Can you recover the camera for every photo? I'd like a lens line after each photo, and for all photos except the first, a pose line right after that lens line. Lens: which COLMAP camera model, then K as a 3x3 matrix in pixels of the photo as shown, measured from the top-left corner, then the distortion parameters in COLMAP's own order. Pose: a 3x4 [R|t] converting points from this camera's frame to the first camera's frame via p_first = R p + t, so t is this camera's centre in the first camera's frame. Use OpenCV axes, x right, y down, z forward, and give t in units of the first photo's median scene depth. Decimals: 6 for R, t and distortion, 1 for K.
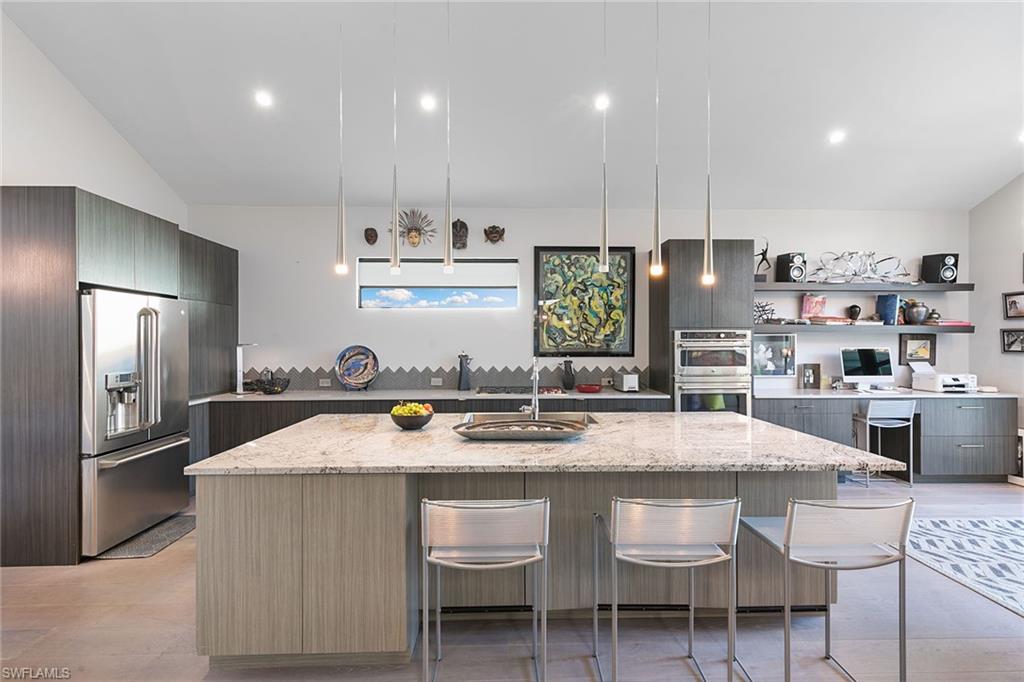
lens RADIAL K [[460.7, 0, 512.9], [0, 460.7, 343.3], [0, 0, 1]] dist [0.006077, 0.000220]
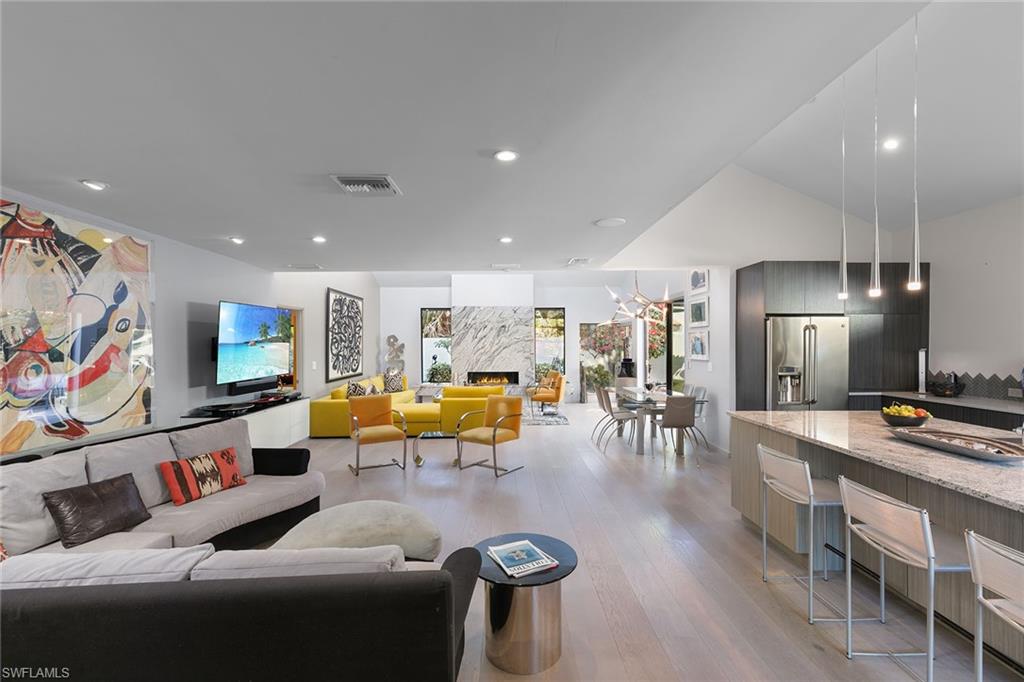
lens RADIAL K [[459.3, 0, 512.0], [0, 459.3, 341.0], [0, 0, 1]] dist [0.007510, -0.000221]
pose [[-0.016238, -0.002024, -0.999866, 0.518616], [-0.000639, 0.999998, -0.002014, -0.013750], [0.999868, 0.000606, -0.016240, 0.032411]]
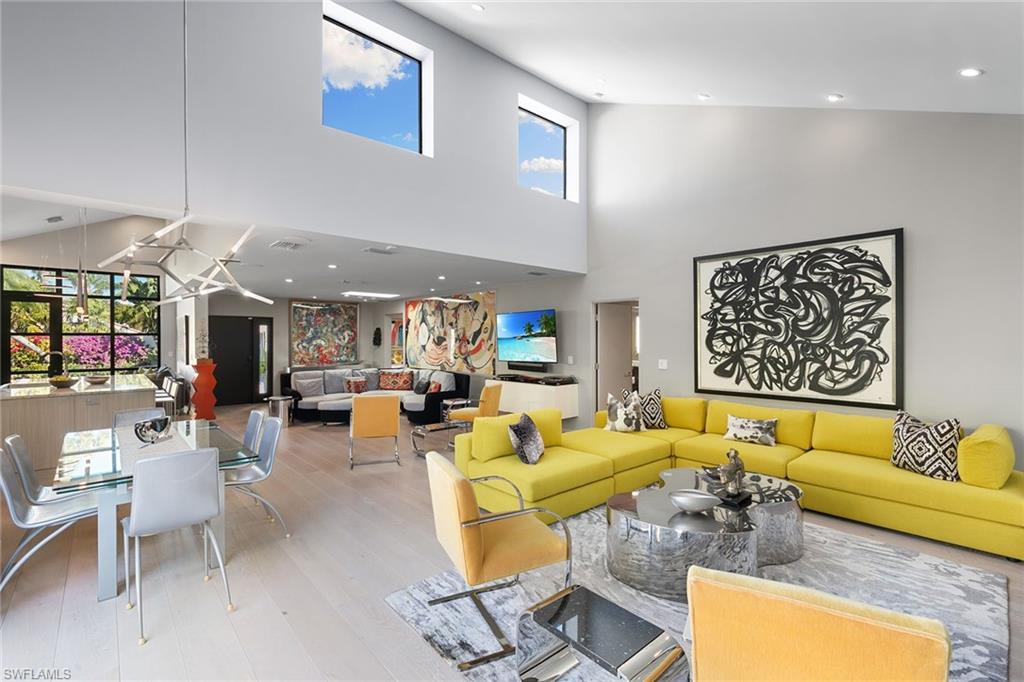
lens RADIAL K [[459.3, 0, 512.0], [0, 459.3, 341.0], [0, 0, 1]] dist [0.007510, -0.000221]
pose [[-0.642023, -0.000028, 0.766685, -1.658501], [0.005959, 0.999970, 0.005026, -0.007347], [-0.766662, 0.007796, -0.642003, 0.444476]]
